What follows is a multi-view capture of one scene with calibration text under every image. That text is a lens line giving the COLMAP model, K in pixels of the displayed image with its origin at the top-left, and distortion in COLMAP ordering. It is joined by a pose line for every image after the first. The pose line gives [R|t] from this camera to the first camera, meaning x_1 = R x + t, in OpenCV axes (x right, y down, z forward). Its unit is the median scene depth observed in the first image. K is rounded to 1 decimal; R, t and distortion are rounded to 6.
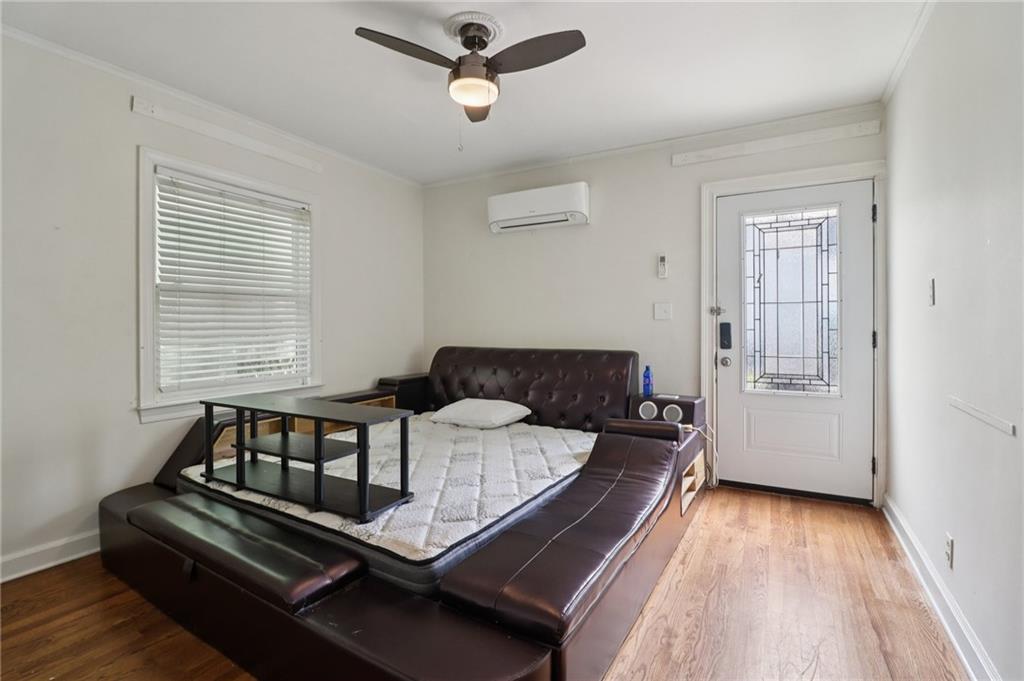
lens RADIAL K [[480.7, 0, 515.8], [0, 480.7, 327.1], [0, 0, 1]] dist [0.003056, 0.000527]
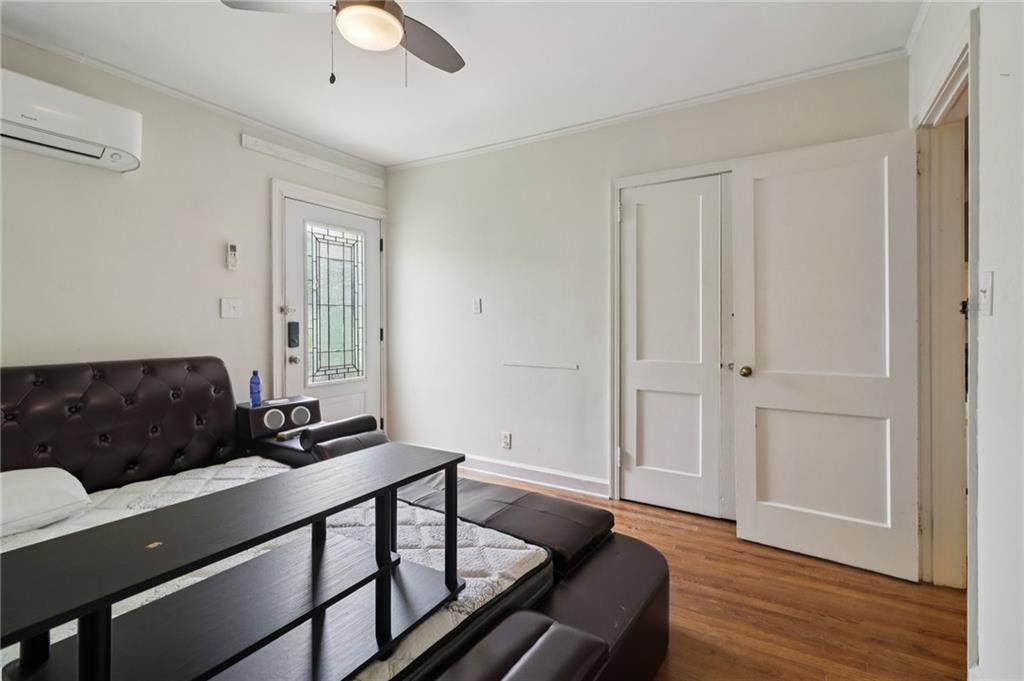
lens RADIAL K [[480.7, 0, 515.8], [0, 480.7, 327.1], [0, 0, 1]] dist [0.003056, 0.000527]
pose [[0.034286, -0.004433, 0.999402, -0.584521], [0.005933, 0.999973, 0.004232, 0.000343], [-0.999394, 0.005785, 0.034311, 0.497016]]
